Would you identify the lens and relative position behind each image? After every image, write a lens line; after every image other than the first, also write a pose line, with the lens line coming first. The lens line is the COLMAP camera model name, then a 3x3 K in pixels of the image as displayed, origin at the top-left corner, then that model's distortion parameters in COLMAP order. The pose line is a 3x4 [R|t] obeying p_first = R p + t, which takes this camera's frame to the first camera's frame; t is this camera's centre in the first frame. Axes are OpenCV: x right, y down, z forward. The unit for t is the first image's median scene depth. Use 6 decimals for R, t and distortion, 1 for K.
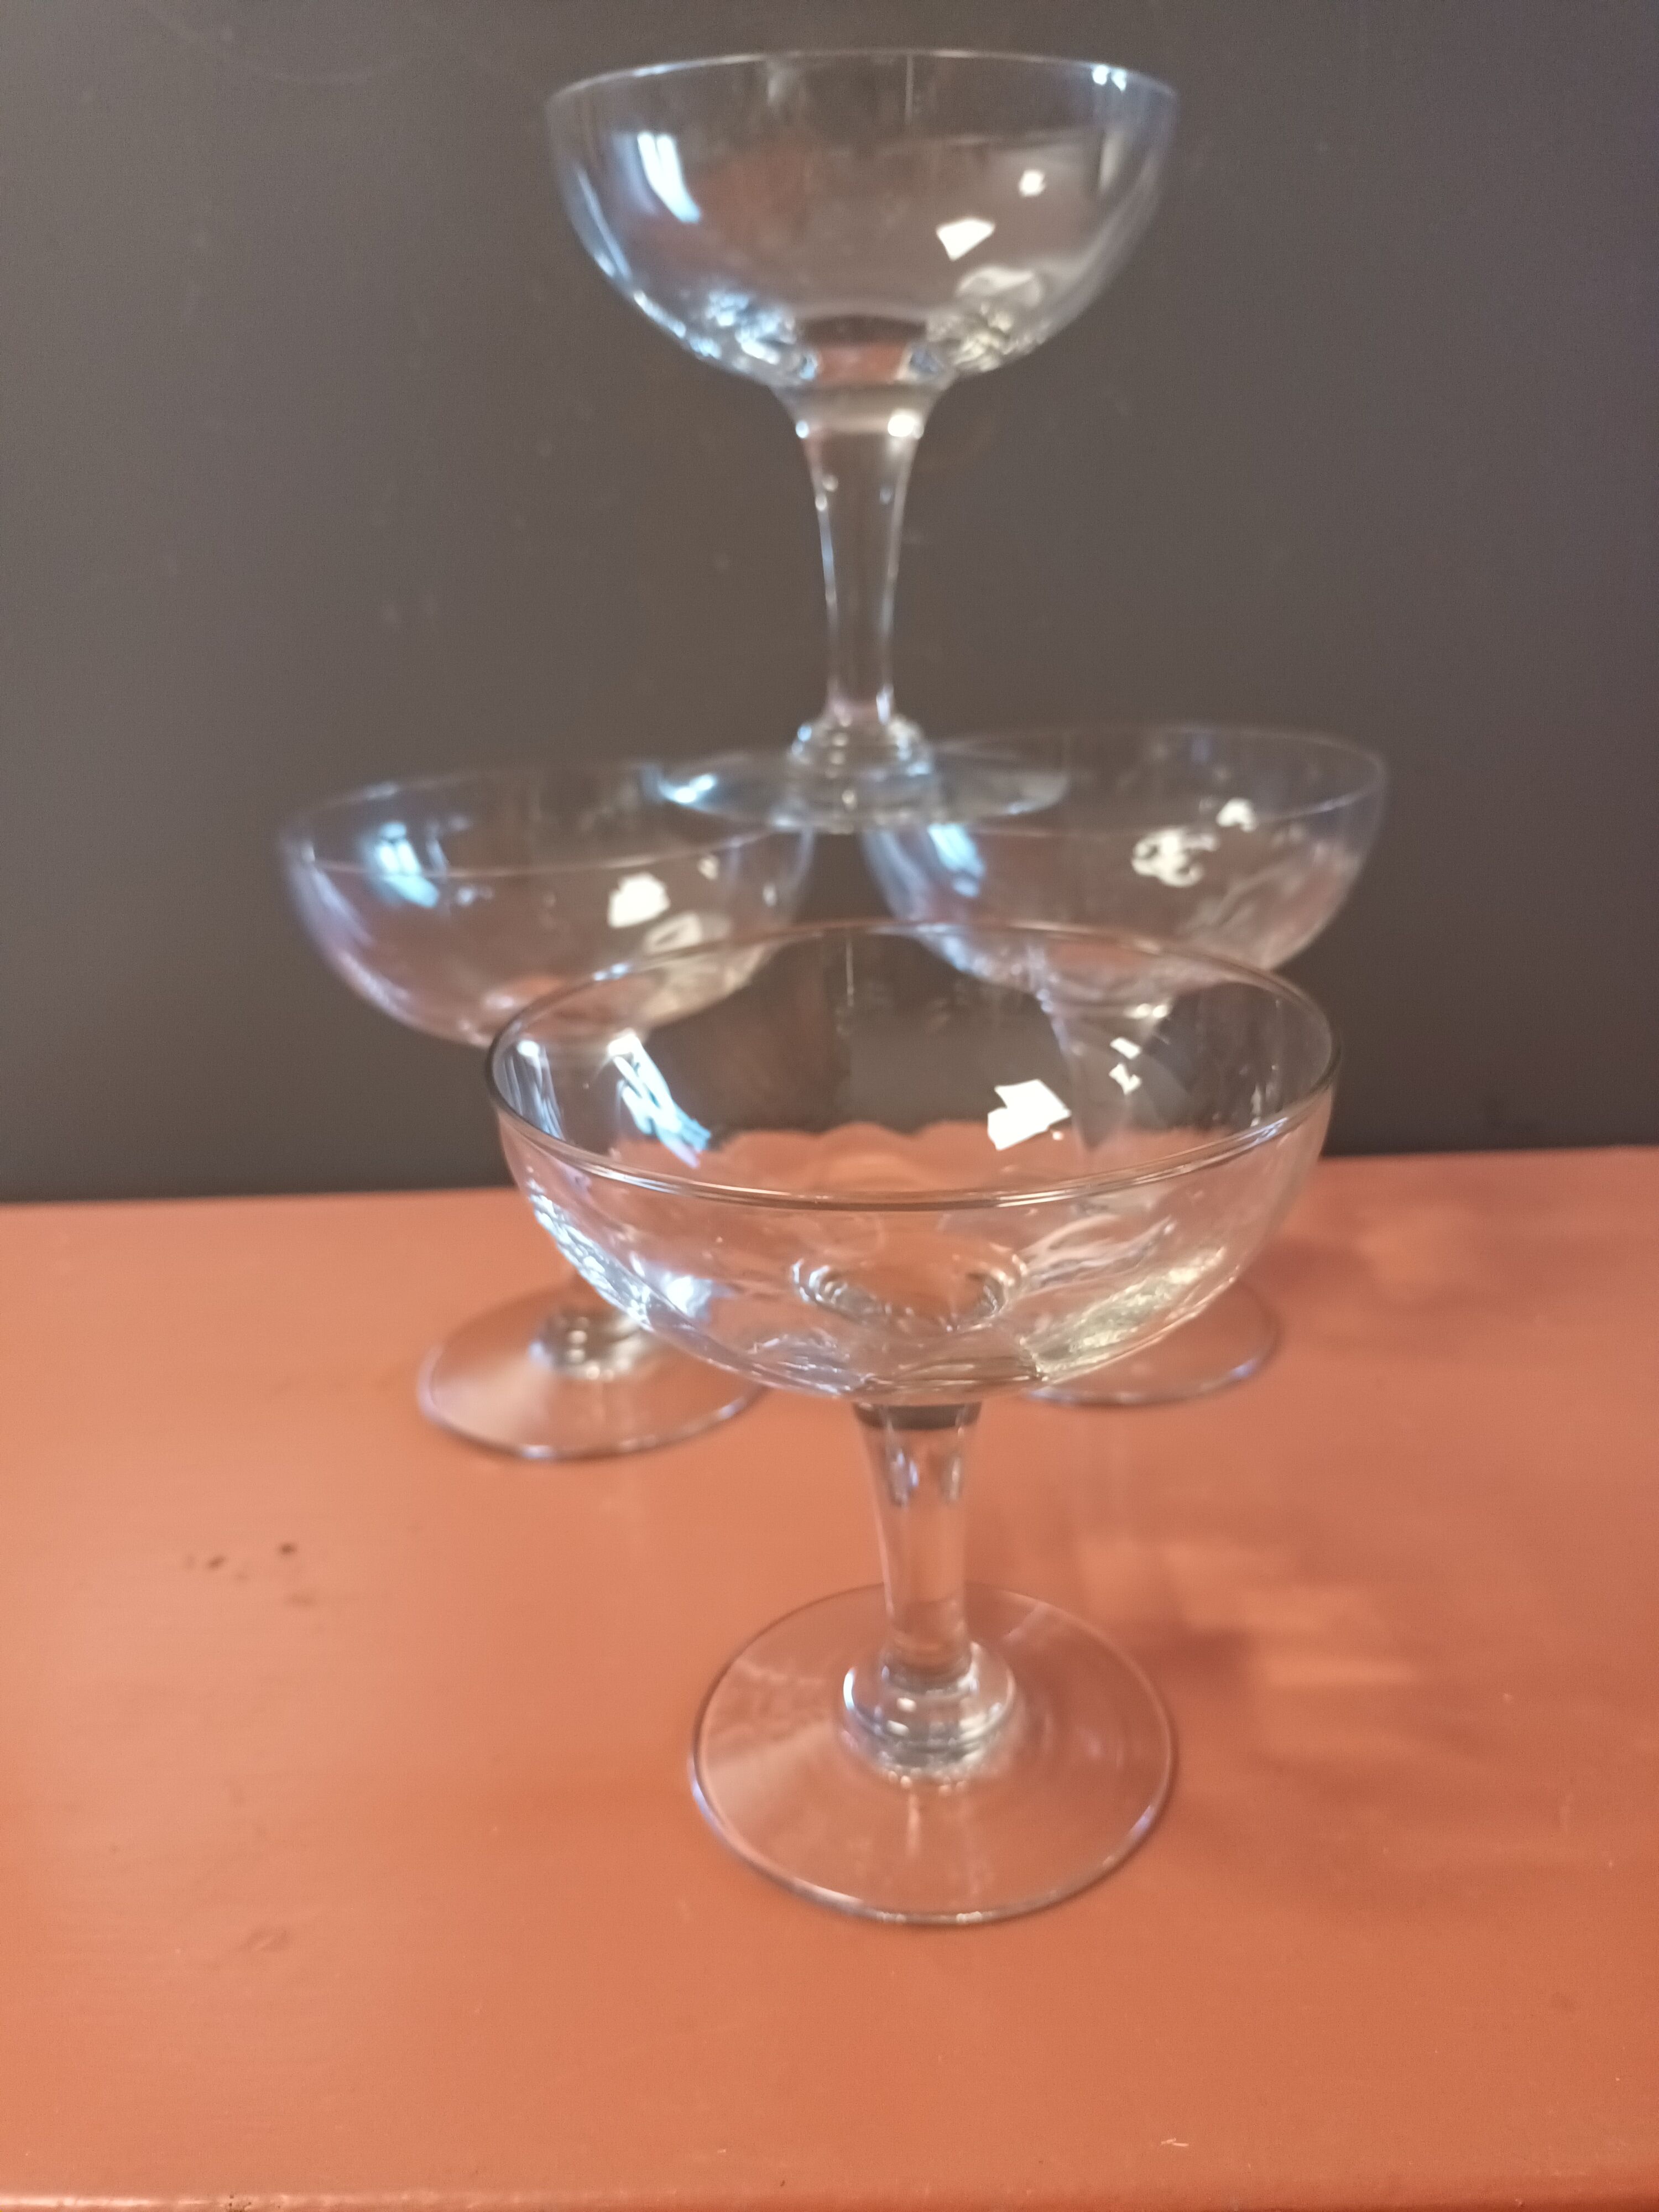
lens RADIAL K [[1657.8, 0, 824.2], [0, 1657.8, 1134.2], [0, 0, 1]] dist [0.007733, -0.085571]
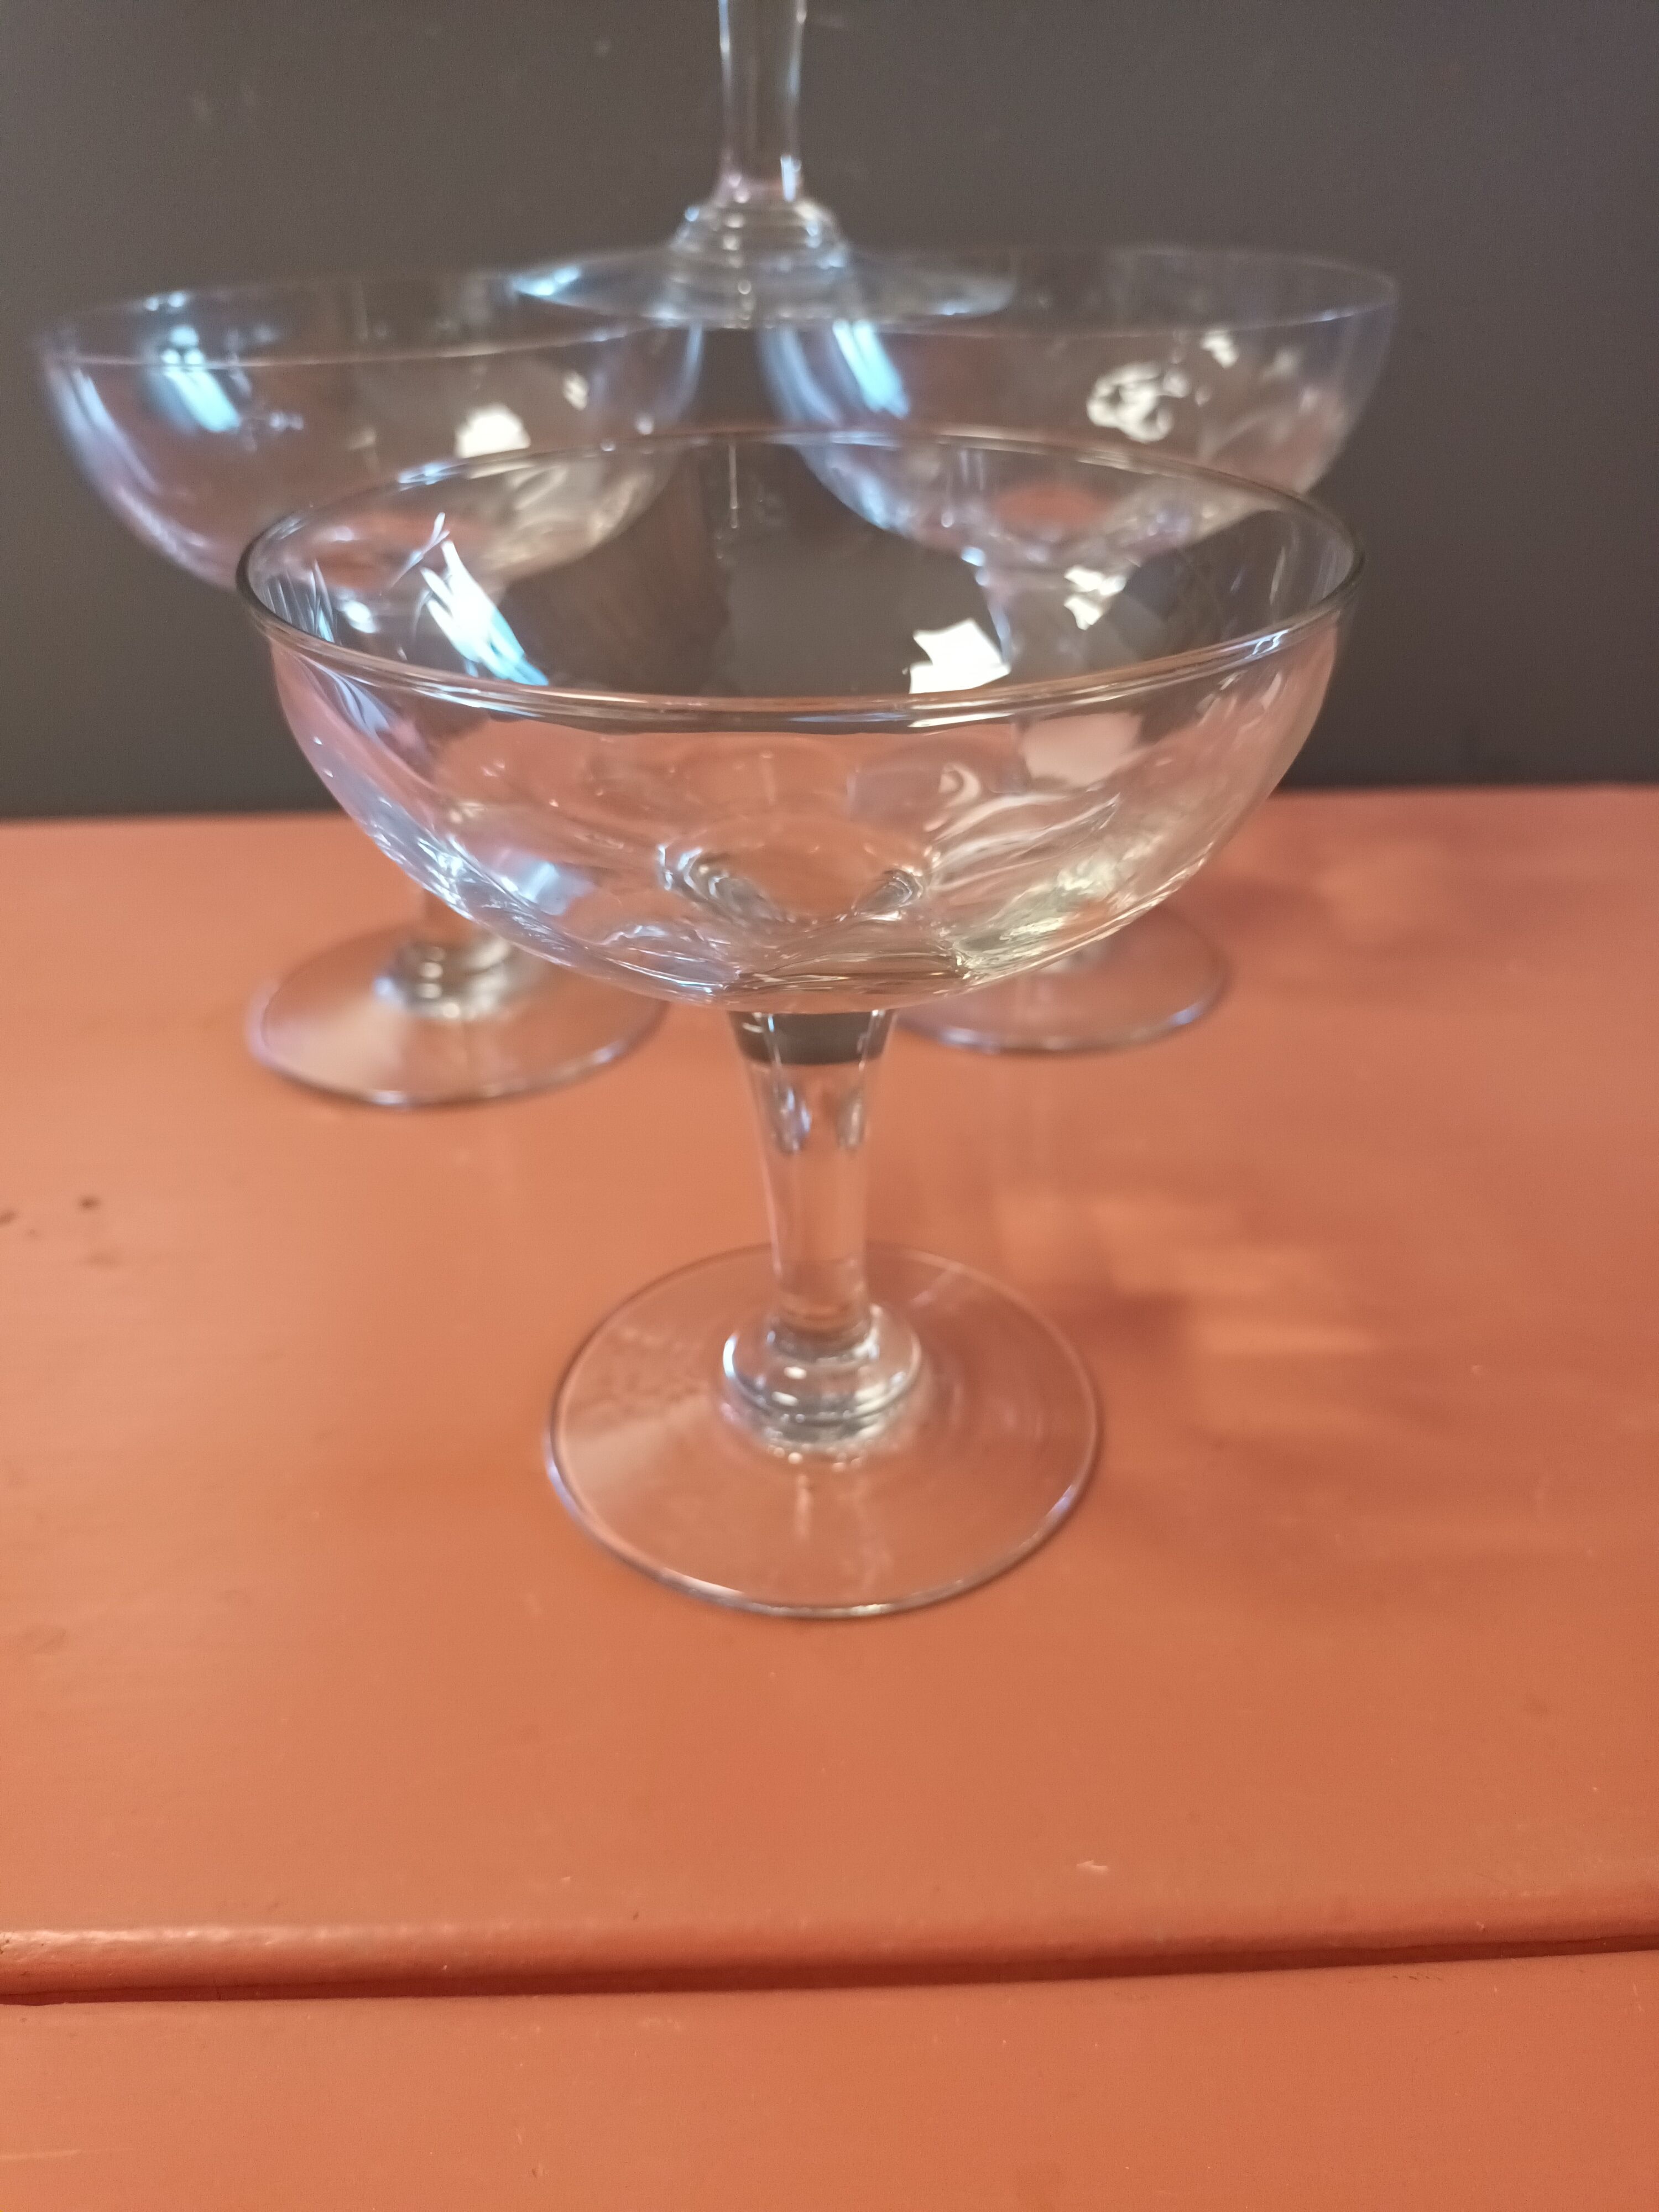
lens RADIAL K [[1657.8, 0, 824.2], [0, 1657.8, 1134.2], [0, 0, 1]] dist [0.007733, -0.085571]
pose [[0.998768, 0.006468, 0.049194, 0.020107], [-0.015490, 0.982561, 0.185294, 0.056917], [-0.047138, -0.185828, 0.981451, 0.161931]]
